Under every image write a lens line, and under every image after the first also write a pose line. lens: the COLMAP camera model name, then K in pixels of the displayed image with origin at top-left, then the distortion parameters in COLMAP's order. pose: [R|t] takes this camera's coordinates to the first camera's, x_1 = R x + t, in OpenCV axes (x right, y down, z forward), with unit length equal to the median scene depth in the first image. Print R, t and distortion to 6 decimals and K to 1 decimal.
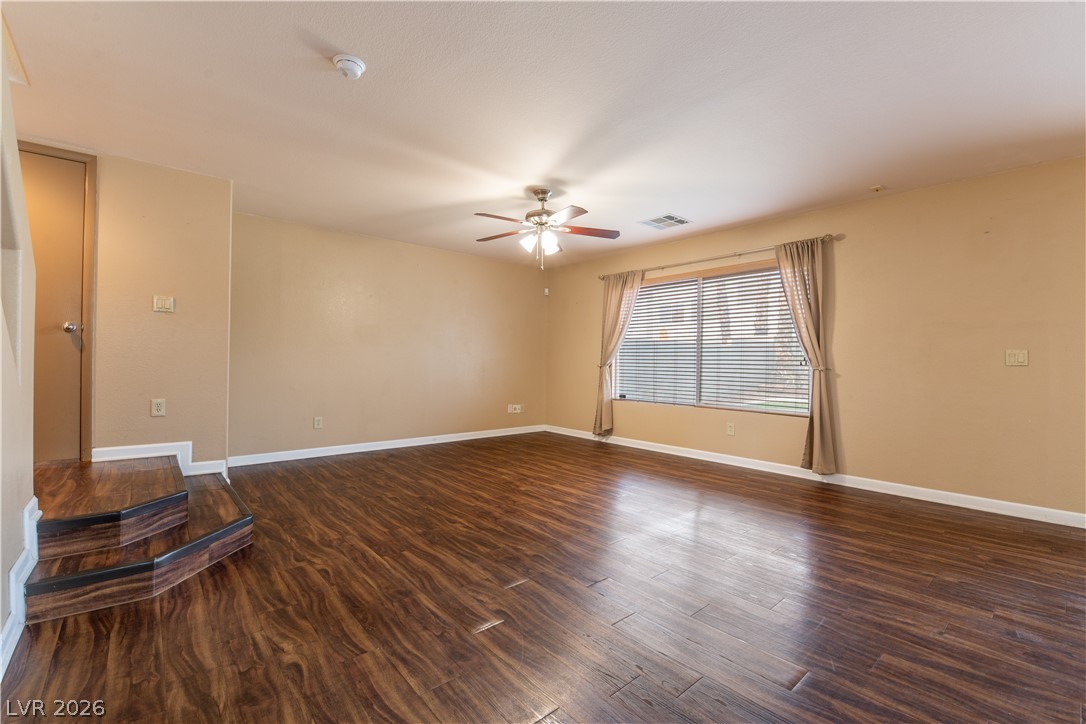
lens RADIAL K [[466.4, 0, 543.0], [0, 466.4, 362.0], [0, 0, 1]] dist [-0.012822, -0.006488]
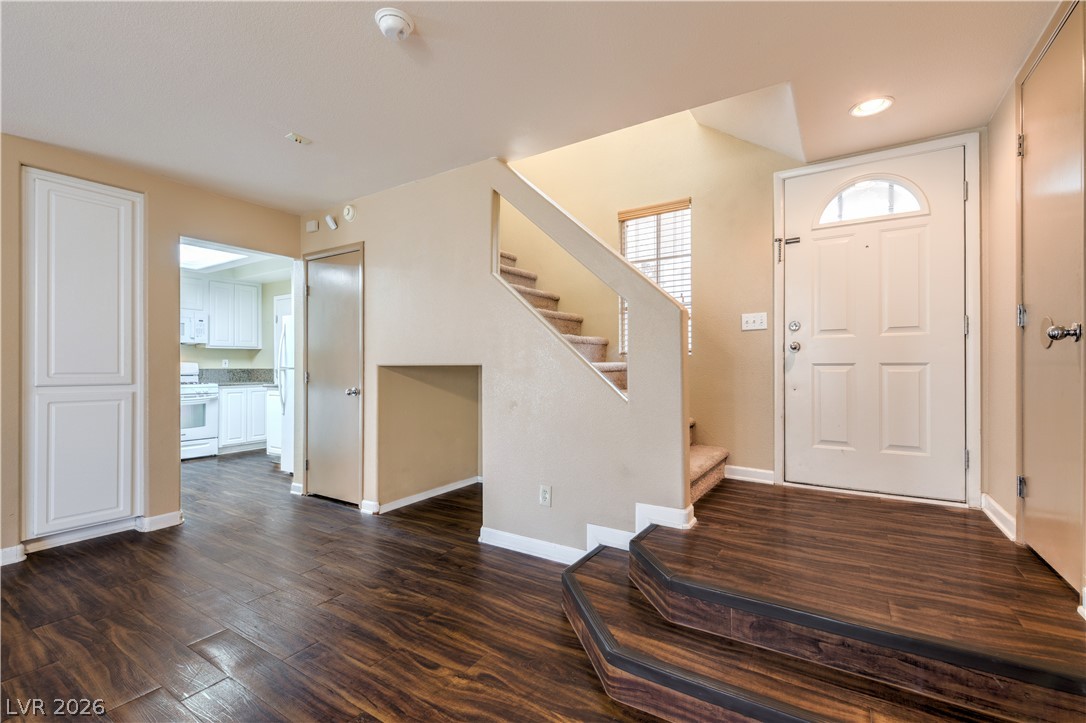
lens RADIAL K [[469.5, 0, 544.4], [0, 469.5, 366.9], [0, 0, 1]] dist [0.002022, 0.000287]
pose [[-0.956686, -0.011300, -0.290901, -0.368751], [-0.010227, 0.999934, -0.005208, -0.032661], [0.290941, -0.002008, -0.956739, 1.569052]]
